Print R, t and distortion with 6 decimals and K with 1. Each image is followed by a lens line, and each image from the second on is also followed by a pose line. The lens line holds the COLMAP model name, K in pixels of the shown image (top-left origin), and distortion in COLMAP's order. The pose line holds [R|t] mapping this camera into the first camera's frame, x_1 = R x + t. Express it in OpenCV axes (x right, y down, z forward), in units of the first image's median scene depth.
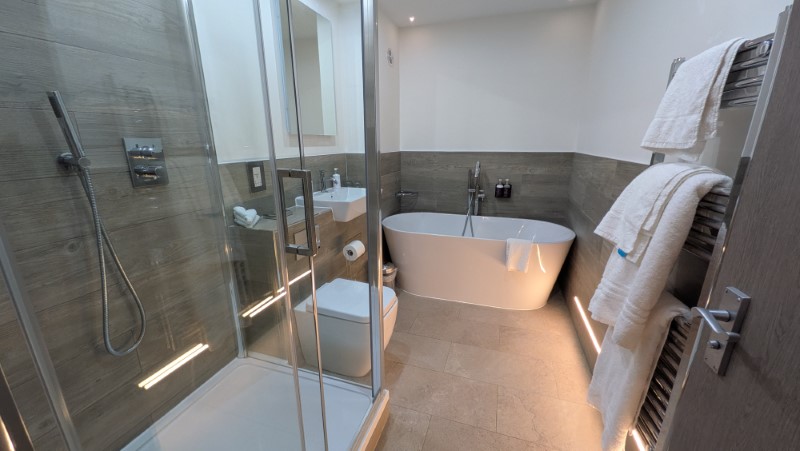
lens RADIAL K [[305.8, 0, 401.0], [0, 305.8, 225.2], [0, 0, 1]] dist [0.000627, -0.003668]
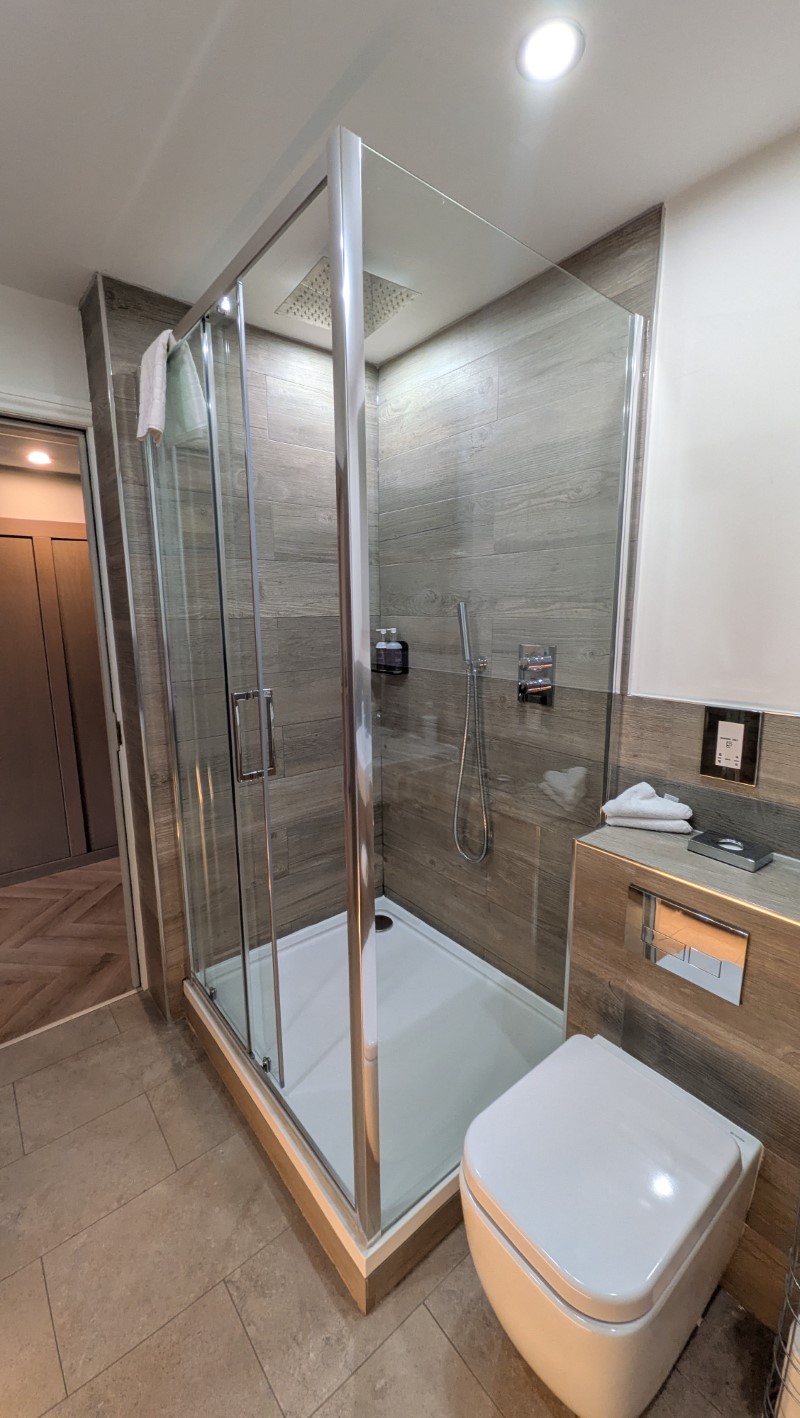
lens RADIAL K [[542.1, 0, 401.3], [0, 542.1, 706.9], [0, 0, 1]] dist [0.000627, -0.003668]
pose [[-0.530479, 0.150058, -0.834311, 0.382614], [-0.223389, 0.924672, 0.308348, -0.344150], [0.817734, 0.349948, -0.456998, 0.985613]]
